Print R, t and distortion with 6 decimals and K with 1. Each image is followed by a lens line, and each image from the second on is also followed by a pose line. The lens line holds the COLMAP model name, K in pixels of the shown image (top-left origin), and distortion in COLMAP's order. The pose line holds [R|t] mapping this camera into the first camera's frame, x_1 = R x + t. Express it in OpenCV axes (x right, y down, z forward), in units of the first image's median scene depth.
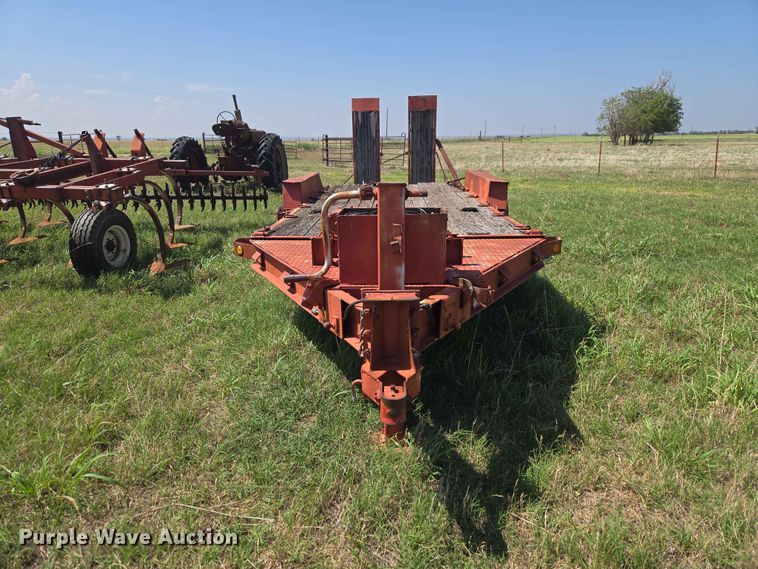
lens RADIAL K [[510.3, 0, 375.1], [0, 510.3, 289.4], [0, 0, 1]] dist [0.087897, -0.082515]
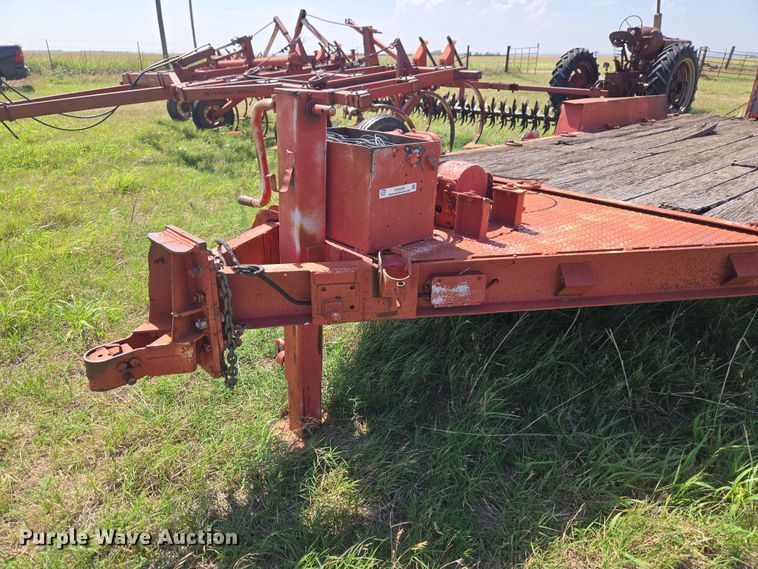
lens RADIAL K [[510.3, 0, 375.1], [0, 510.3, 289.4], [0, 0, 1]] dist [0.087897, -0.082515]
pose [[0.684664, 0.314064, -0.657723, 0.123361], [-0.219065, 0.949348, 0.225277, -0.024982], [0.695159, -0.010155, 0.718784, 0.106618]]
